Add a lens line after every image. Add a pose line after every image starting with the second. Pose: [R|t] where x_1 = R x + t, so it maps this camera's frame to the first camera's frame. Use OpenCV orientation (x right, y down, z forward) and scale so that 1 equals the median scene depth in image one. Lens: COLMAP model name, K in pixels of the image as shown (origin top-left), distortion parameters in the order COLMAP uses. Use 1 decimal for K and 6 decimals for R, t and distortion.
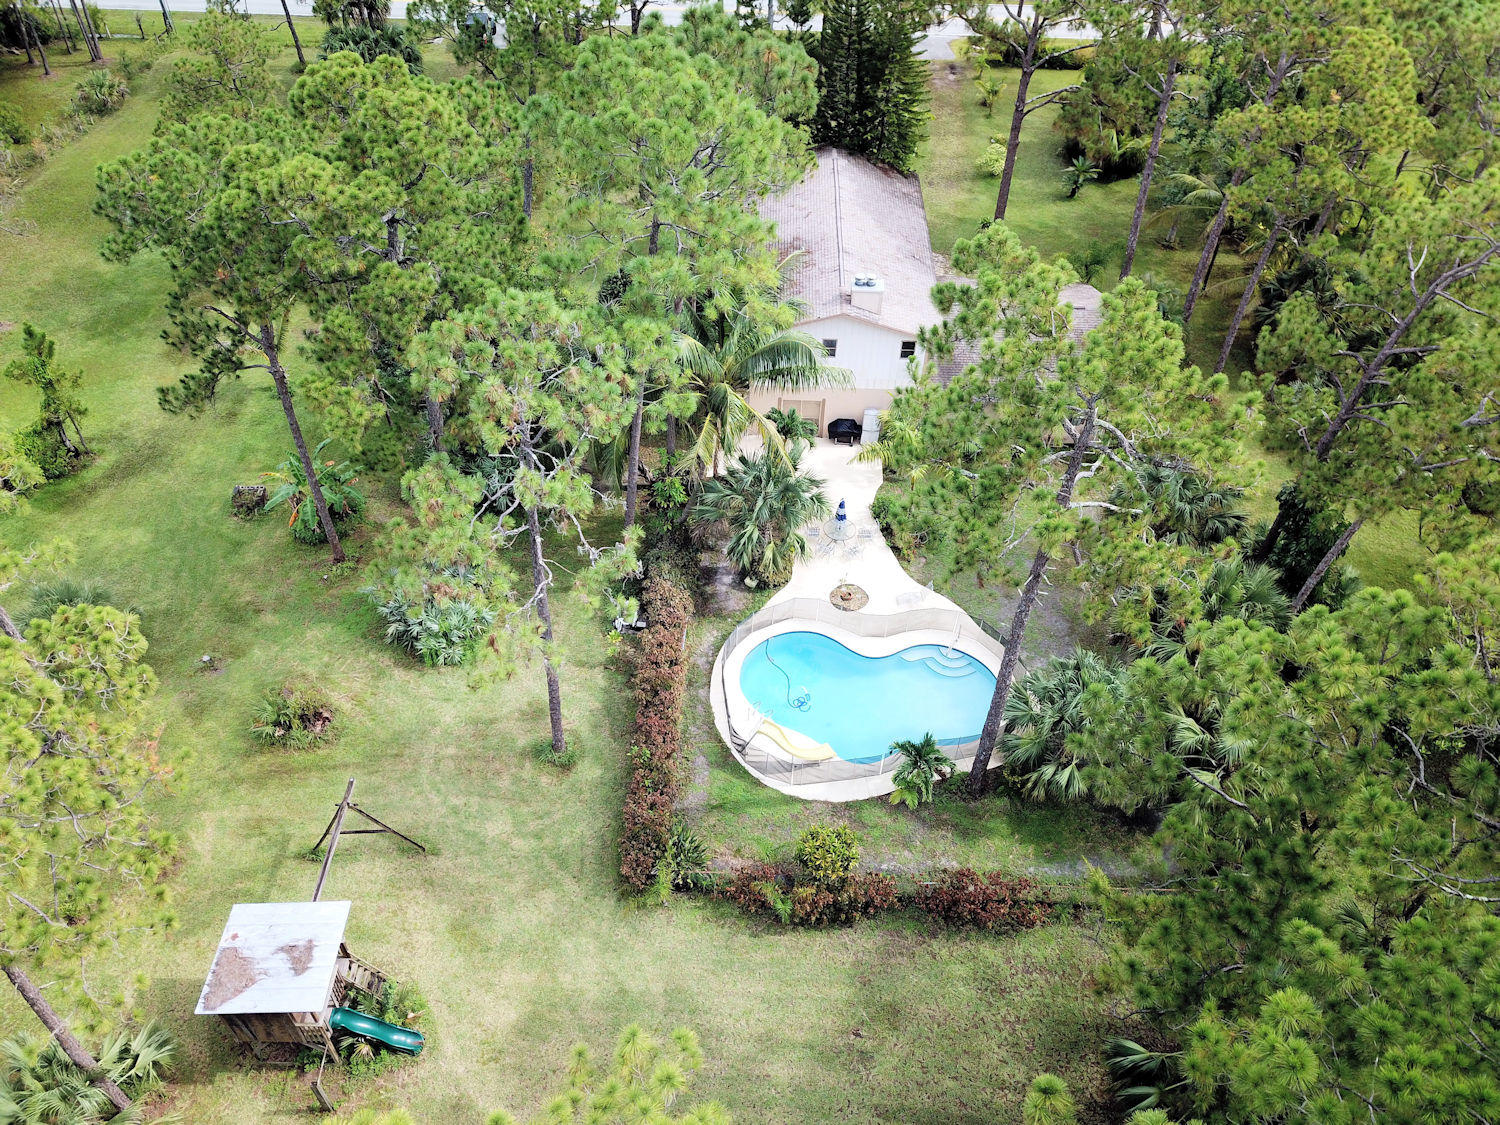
lens RADIAL K [[1135.9, 0, 750.0], [0, 1135.9, 562.5], [0, 0, 1]] dist [0.008802, -0.005540]
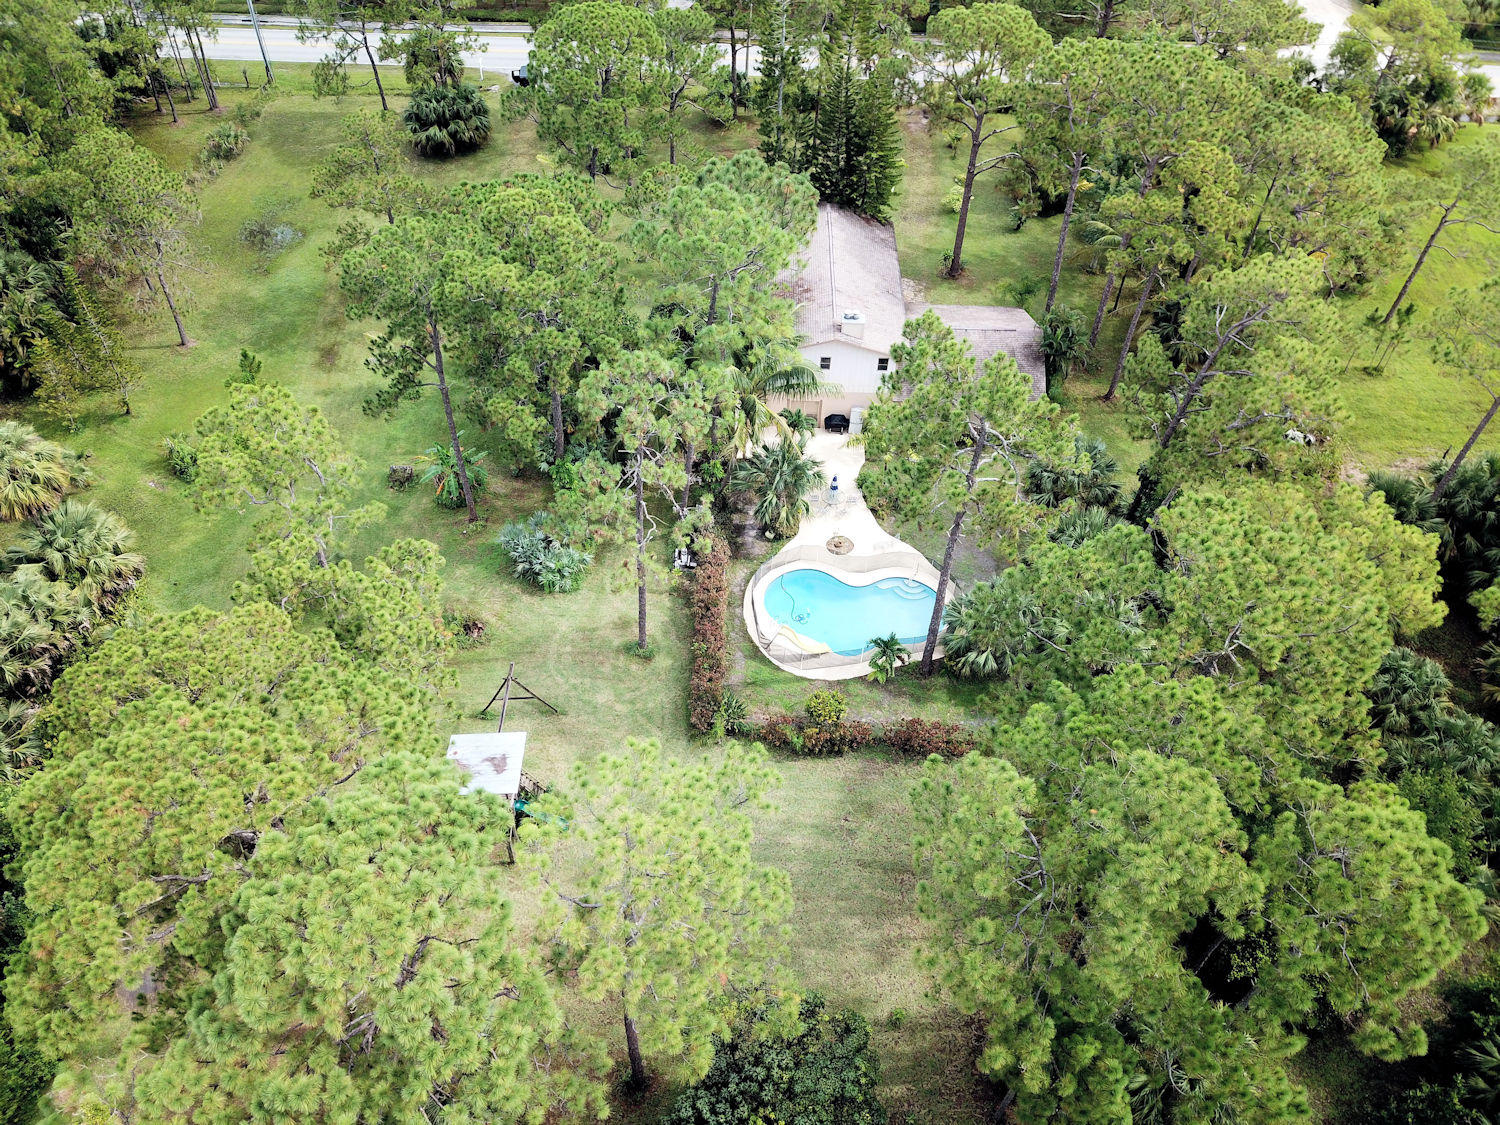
lens RADIAL K [[1137.2, 0, 751.8], [0, 1137.2, 576.7], [0, 0, 1]] dist [0.012603, -0.004285]
pose [[0.999942, -0.004809, 0.009666, -0.040424], [0.004429, 0.999231, 0.038970, 0.016660], [-0.009846, -0.038924, 0.999194, -0.461522]]
